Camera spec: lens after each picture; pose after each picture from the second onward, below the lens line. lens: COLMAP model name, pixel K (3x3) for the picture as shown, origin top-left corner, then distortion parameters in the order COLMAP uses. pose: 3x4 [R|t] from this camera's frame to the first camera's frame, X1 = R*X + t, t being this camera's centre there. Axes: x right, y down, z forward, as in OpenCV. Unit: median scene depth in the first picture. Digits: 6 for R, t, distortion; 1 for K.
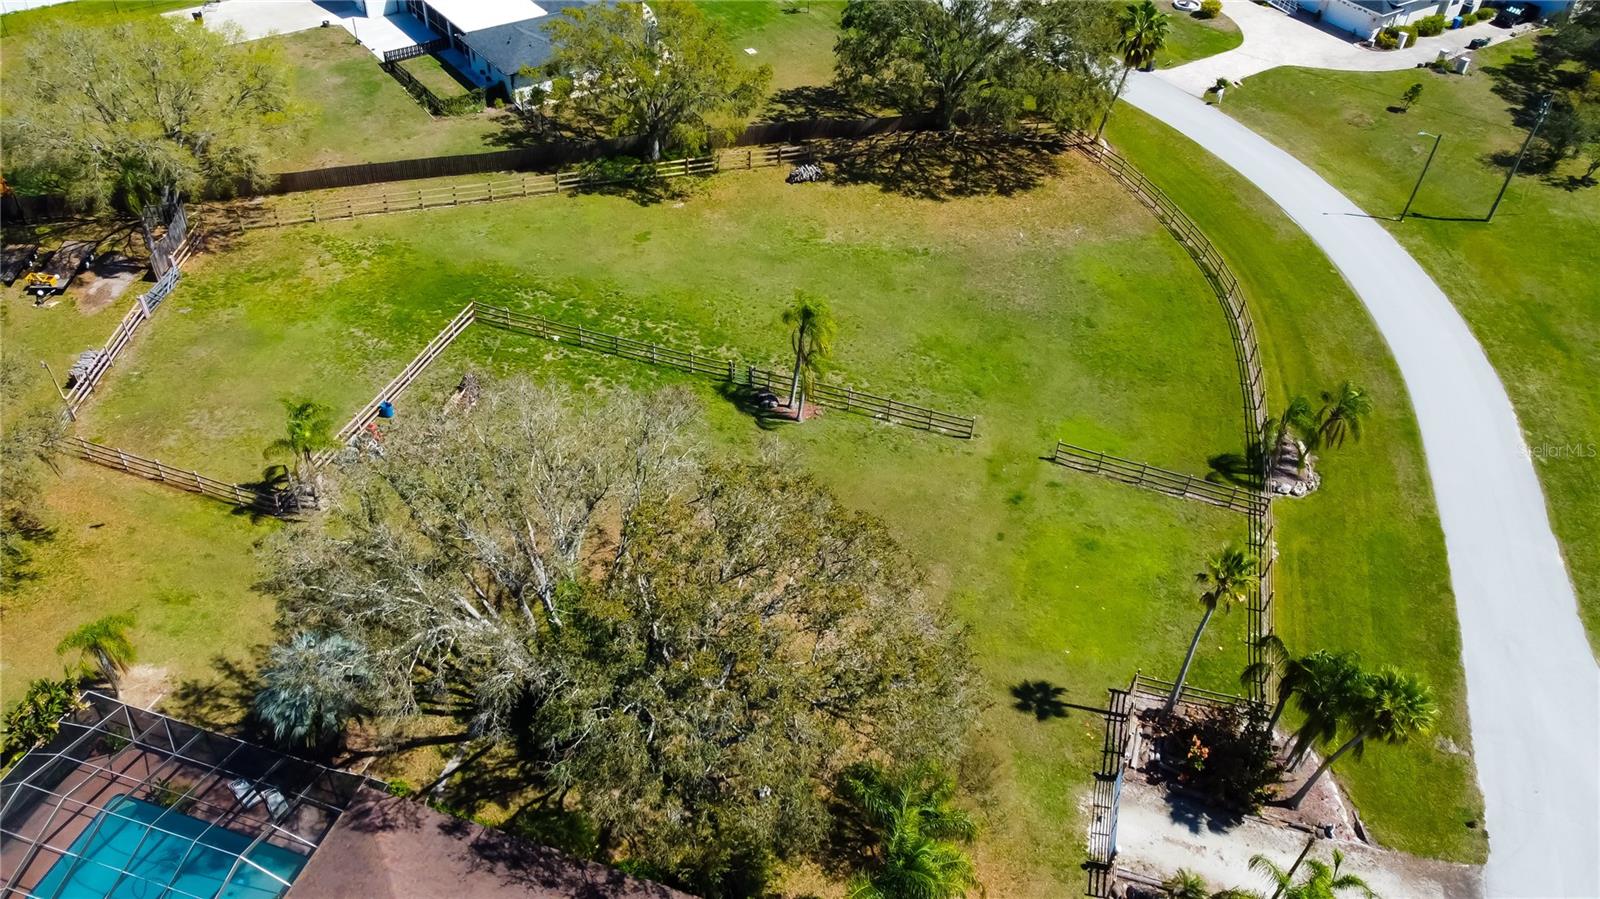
lens RADIAL K [[1226.1, 0, 768.7], [0, 1226.1, 482.4], [0, 0, 1]] dist [0.007584, 0.022625]
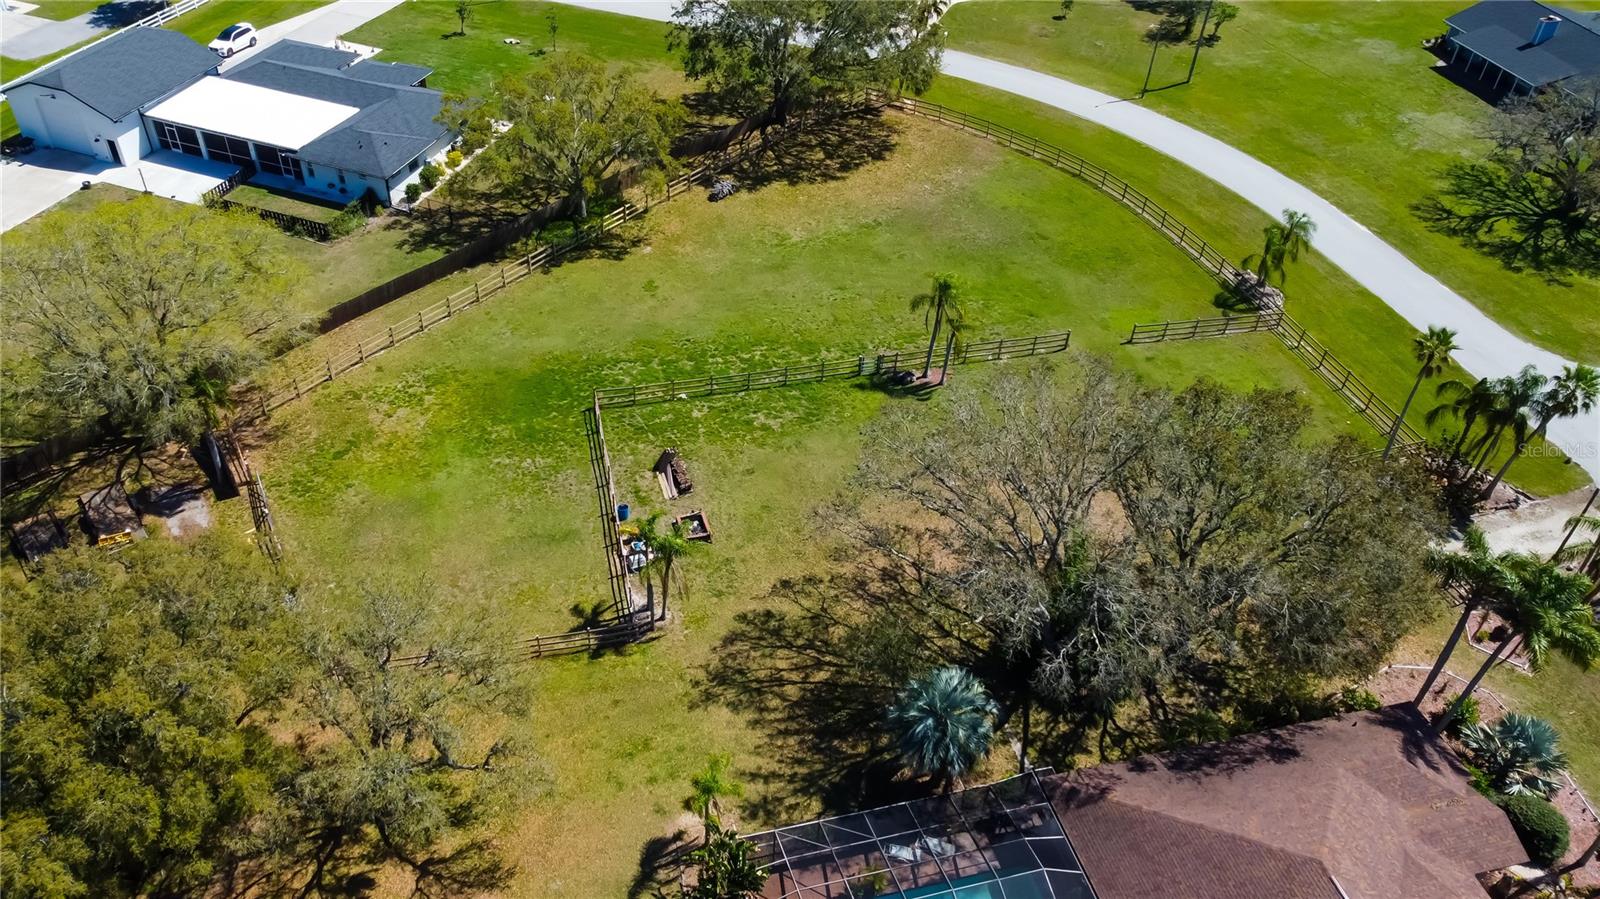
lens RADIAL K [[1226.1, 0, 768.7], [0, 1226.1, 482.4], [0, 0, 1]] dist [0.007584, 0.022625]
pose [[0.835957, -0.366649, 0.408343, -0.468488], [0.366060, 0.926895, 0.082859, -0.092727], [-0.408871, 0.080212, 0.909060, 0.046216]]
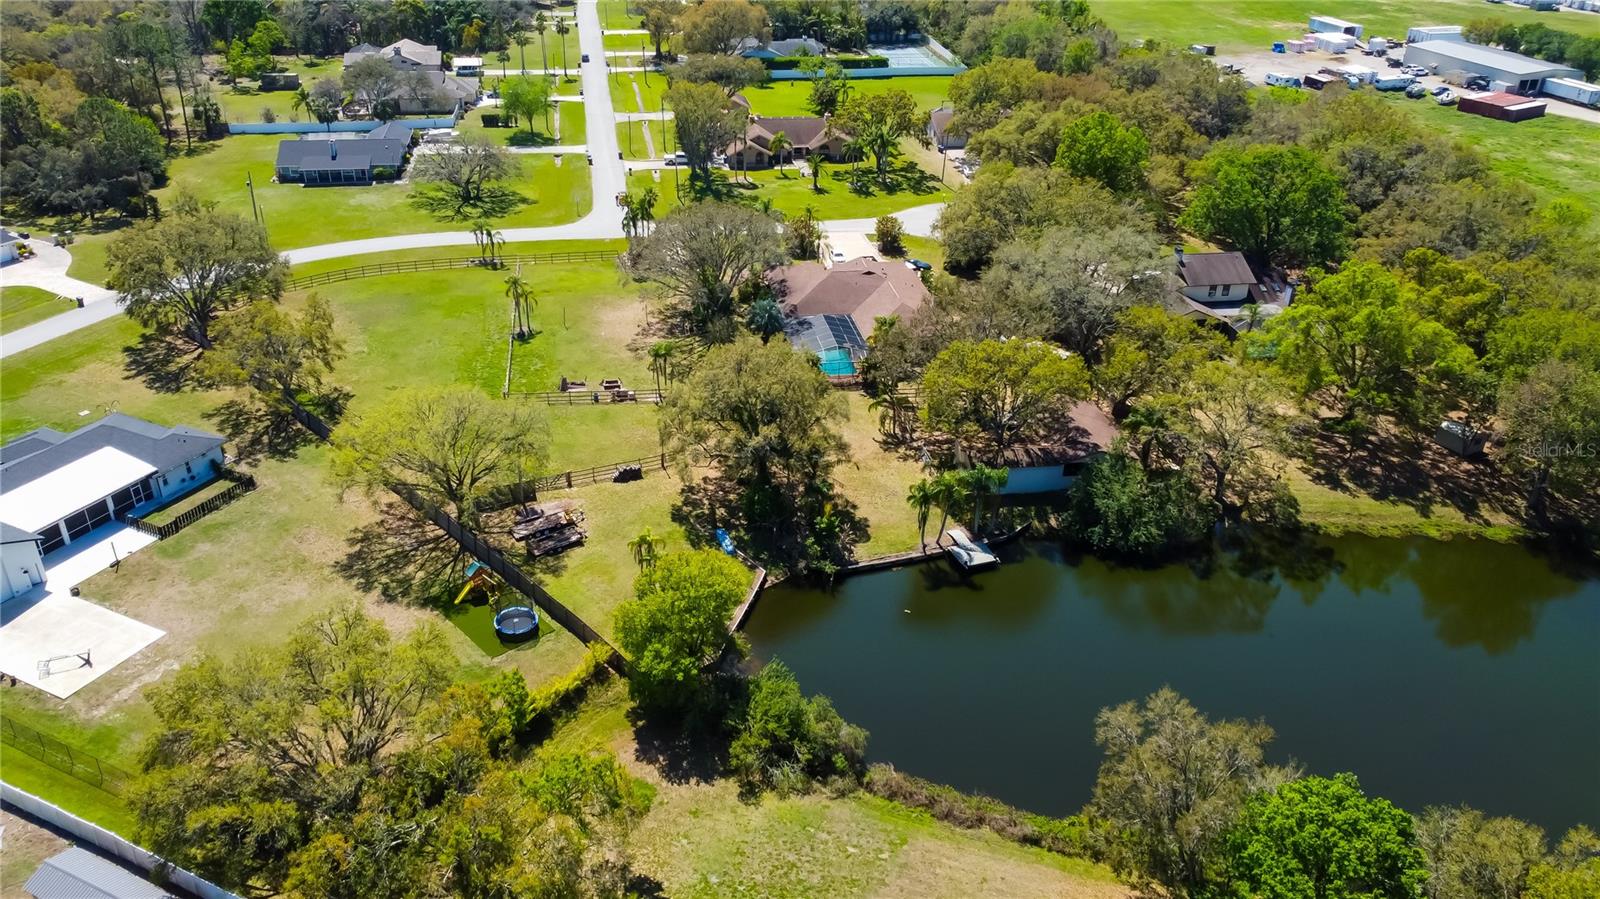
lens RADIAL K [[1226.1, 0, 768.7], [0, 1226.1, 482.4], [0, 0, 1]] dist [0.007584, 0.022625]
pose [[-0.453726, -0.479966, 0.750843, -1.550465], [0.577470, 0.483364, 0.657942, -0.884815], [-0.678720, 0.732115, 0.057851, 0.617996]]
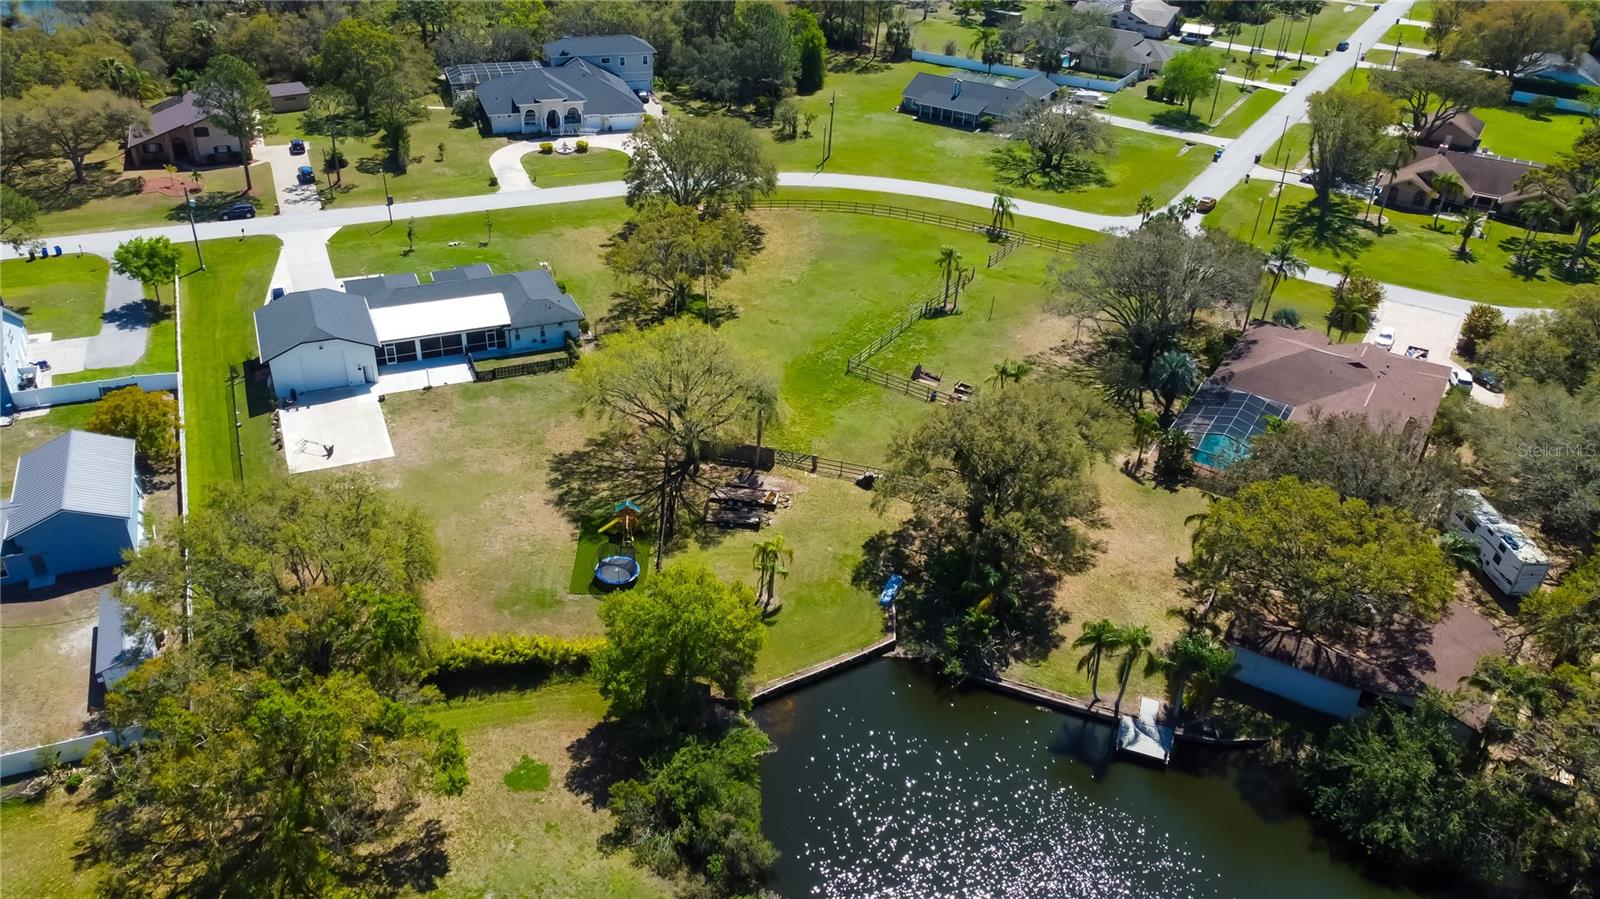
lens RADIAL K [[1226.1, 0, 768.7], [0, 1226.1, 482.4], [0, 0, 1]] dist [0.007584, 0.022625]
pose [[0.242253, -0.547277, 0.801125, -1.465027], [0.637426, 0.712284, 0.293835, -0.507847], [-0.731438, 0.439476, 0.521402, 0.225753]]
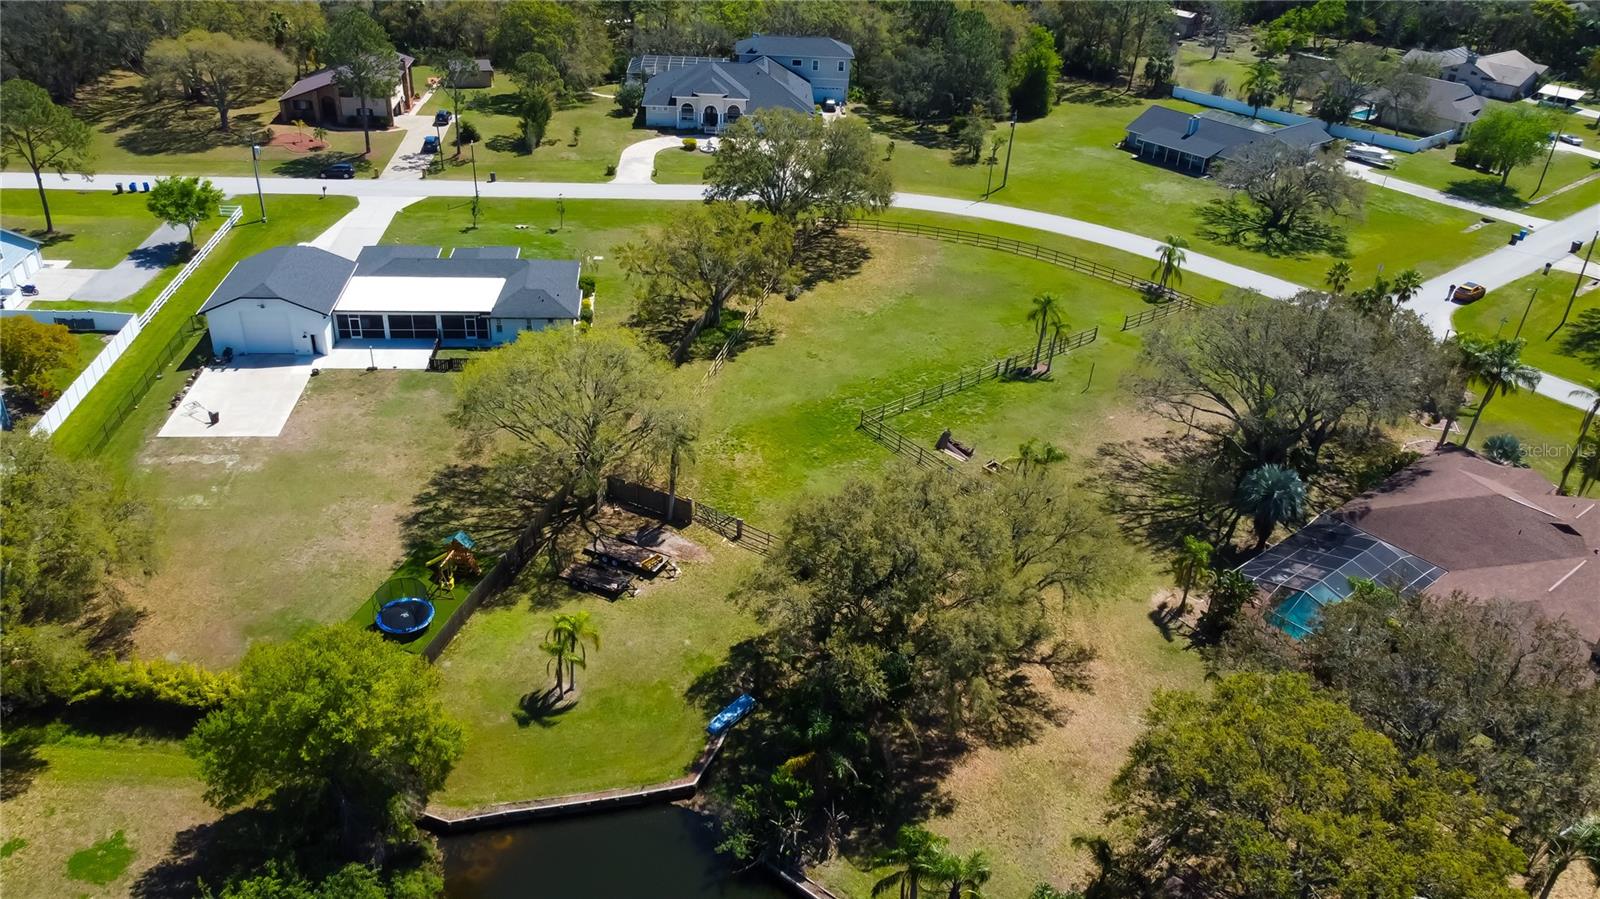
lens RADIAL K [[1226.1, 0, 768.7], [0, 1226.1, 482.4], [0, 0, 1]] dist [0.007584, 0.022625]
pose [[0.529334, -0.450035, 0.719217, -1.105991], [0.556149, 0.824239, 0.106432, -0.241703], [-0.640705, 0.343654, 0.686585, 0.138297]]
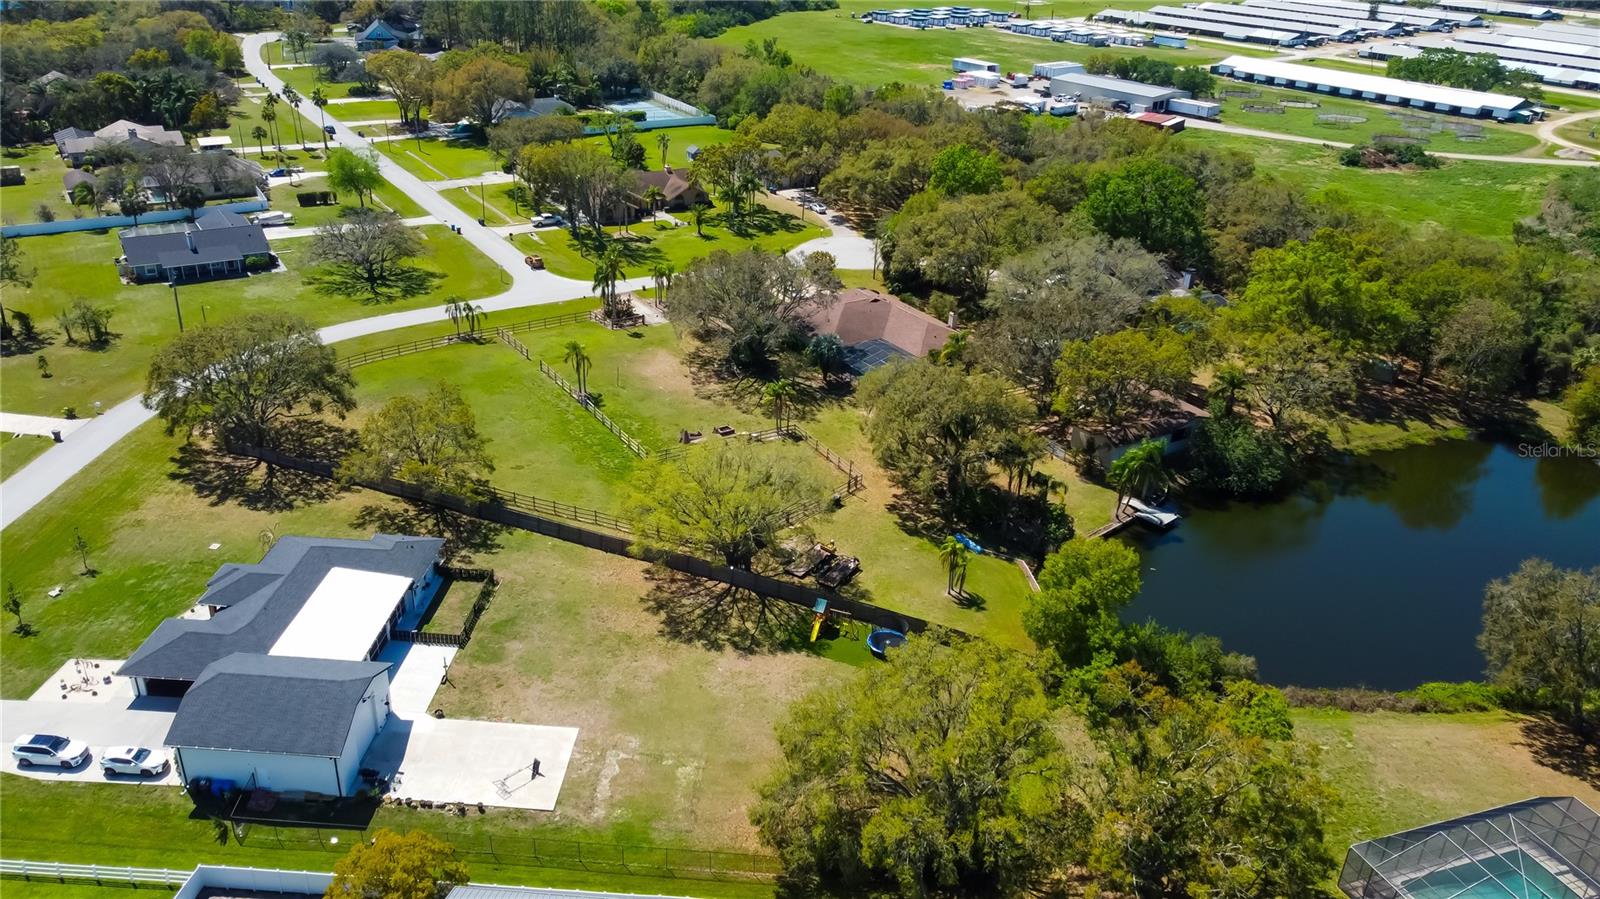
lens RADIAL K [[1226.1, 0, 768.7], [0, 1226.1, 482.4], [0, 0, 1]] dist [0.007584, 0.022625]
pose [[-0.762158, -0.346641, 0.546768, -1.165849], [0.390742, 0.427078, 0.815429, -1.294067], [-0.516174, 0.835131, -0.190054, 1.090335]]
